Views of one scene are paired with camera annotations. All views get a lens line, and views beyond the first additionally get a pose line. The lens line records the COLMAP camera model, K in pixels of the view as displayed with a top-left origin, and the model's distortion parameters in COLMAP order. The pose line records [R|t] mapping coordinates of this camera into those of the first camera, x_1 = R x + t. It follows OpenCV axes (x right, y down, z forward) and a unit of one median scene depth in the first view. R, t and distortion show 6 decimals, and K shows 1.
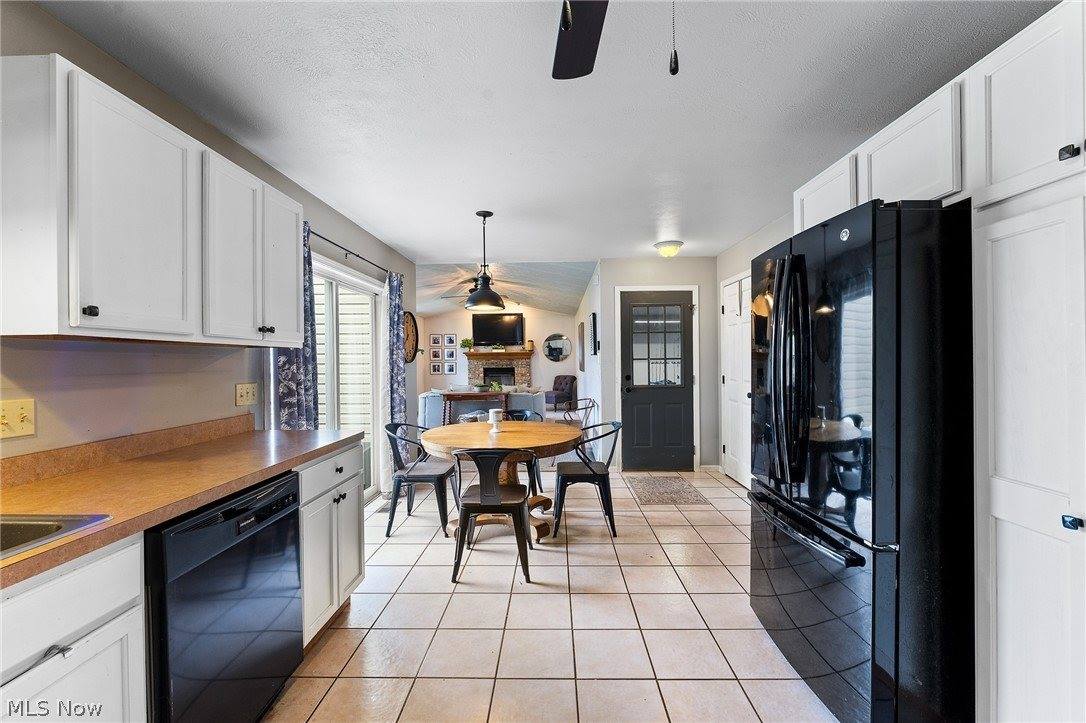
lens RADIAL K [[433.9, 0, 549.3], [0, 433.9, 359.3], [0, 0, 1]] dist [-0.007488, -0.000222]
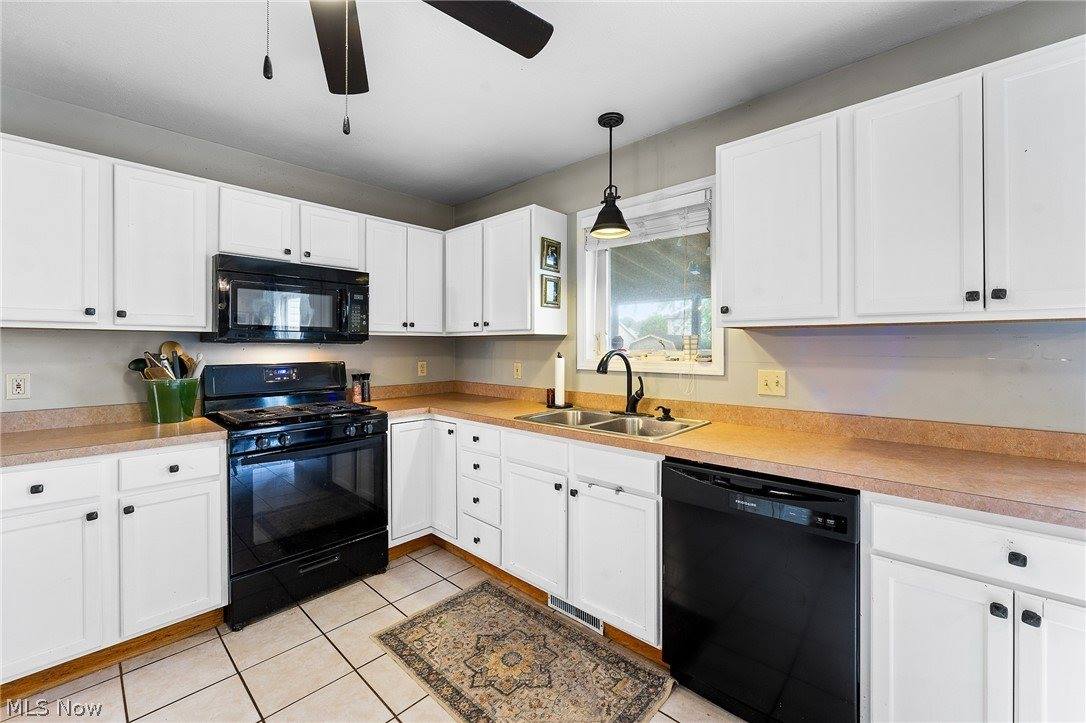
lens RADIAL K [[442.6, 0, 543.0], [0, 442.6, 346.1], [0, 0, 1]] dist [-0.002485, -0.000145]
pose [[-0.671250, 0.008377, -0.741184, 0.159404], [0.009193, 0.999953, 0.002977, -0.000351], [0.741174, -0.004816, -0.671296, 0.549954]]
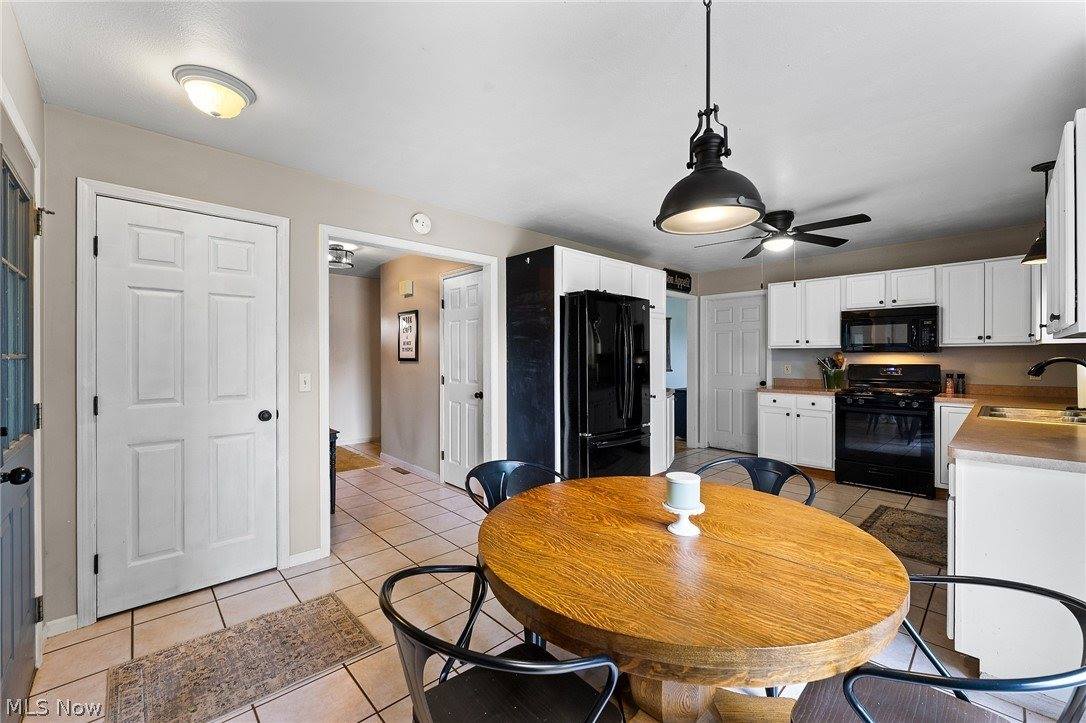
lens RADIAL K [[441.2, 0, 549.3], [0, 441.2, 360.0], [0, 0, 1]] dist [-0.001418, -0.000096]
pose [[-0.703352, 0.004925, 0.710825, -0.326510], [0.003680, 0.999988, -0.003287, 0.015249], [-0.710833, 0.000303, -0.703361, 1.365102]]
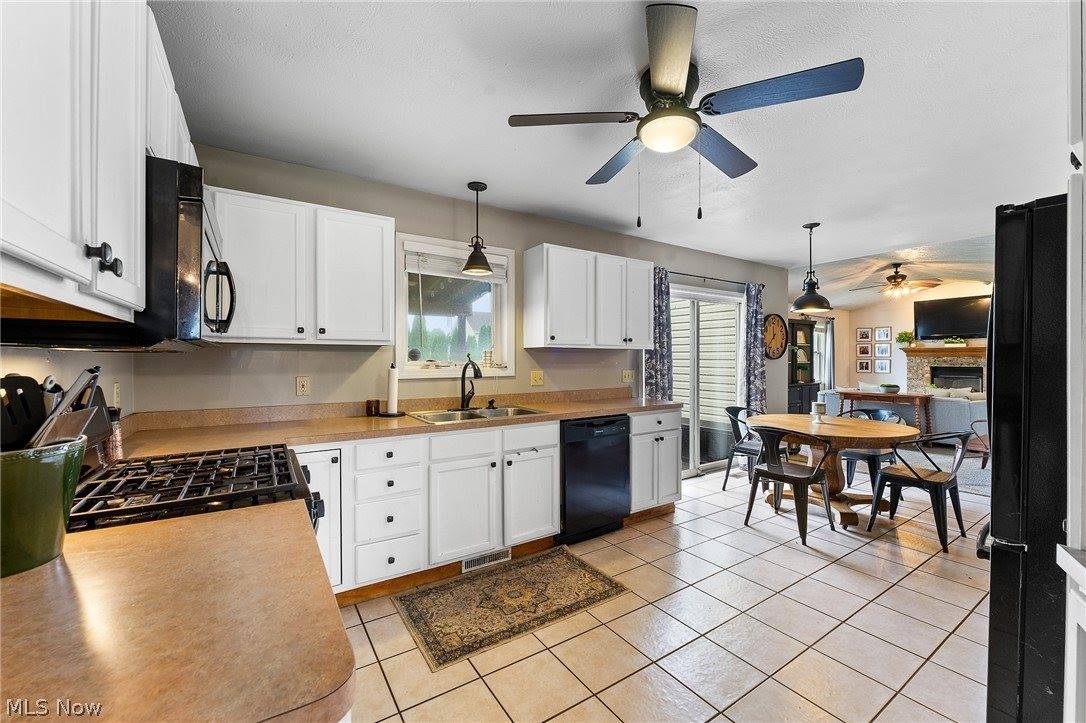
lens RADIAL K [[441.2, 0, 549.3], [0, 441.2, 360.0], [0, 0, 1]] dist [-0.001418, -0.000096]
pose [[0.569402, 0.011360, -0.821981, 0.397641], [-0.002327, 0.999923, 0.012207, -0.003688], [0.822056, -0.005038, 0.569384, -0.191551]]
